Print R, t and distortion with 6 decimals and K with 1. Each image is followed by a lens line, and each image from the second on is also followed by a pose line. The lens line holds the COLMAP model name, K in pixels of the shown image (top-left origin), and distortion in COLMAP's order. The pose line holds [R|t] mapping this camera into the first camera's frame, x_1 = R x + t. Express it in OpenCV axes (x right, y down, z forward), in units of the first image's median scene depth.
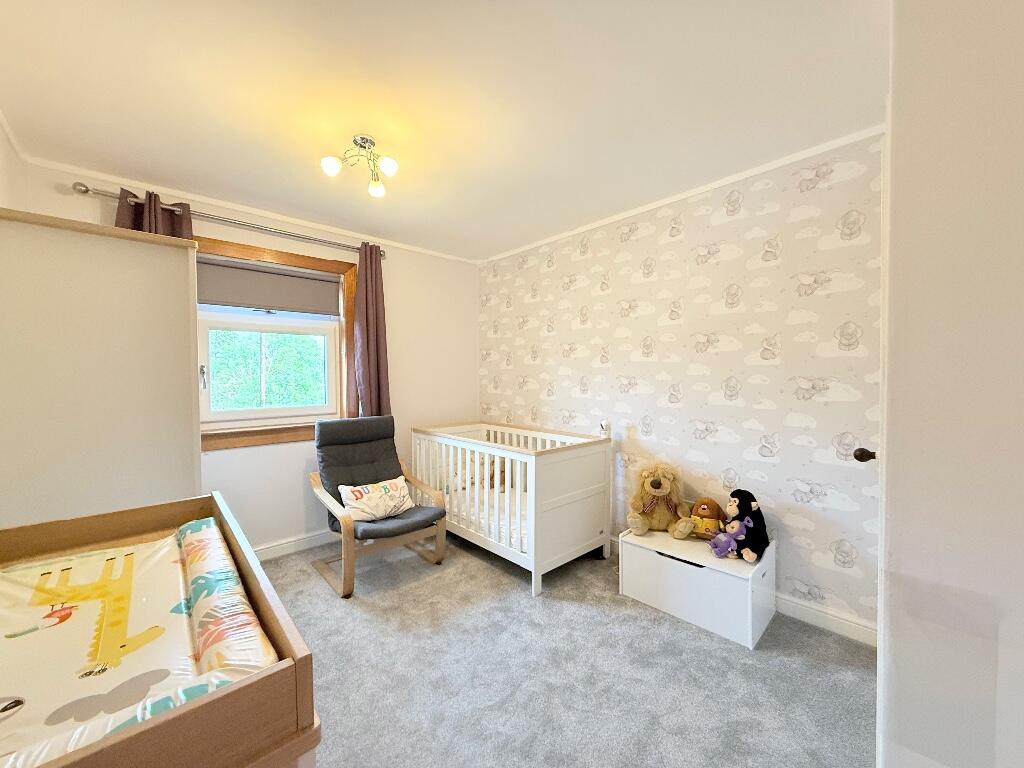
lens RADIAL K [[403.0, 0, 517.7], [0, 403.0, 381.9], [0, 0, 1]] dist [-0.007285, 0.000390]
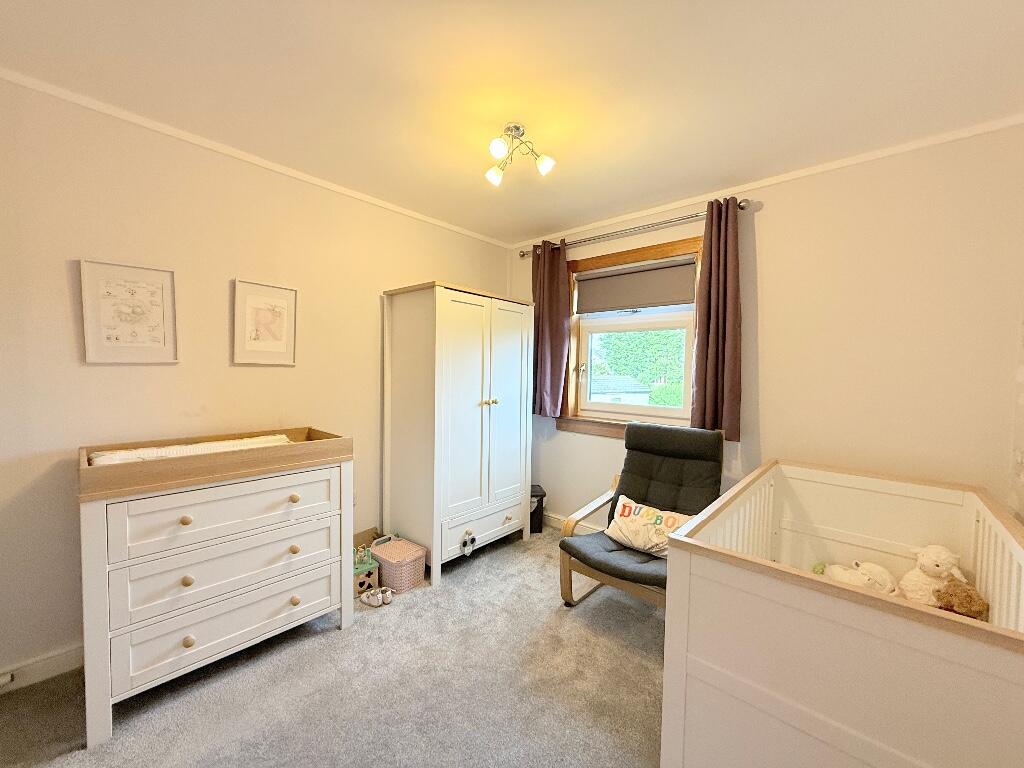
lens RADIAL K [[403.0, 0, 512.8], [0, 403.0, 383.3], [0, 0, 1]] dist [-0.007285, 0.000390]
pose [[0.081683, 0.043041, -0.995729, 0.426638], [-0.038628, 0.998453, 0.039990, -0.019535], [0.995910, 0.035196, 0.083219, 0.656325]]
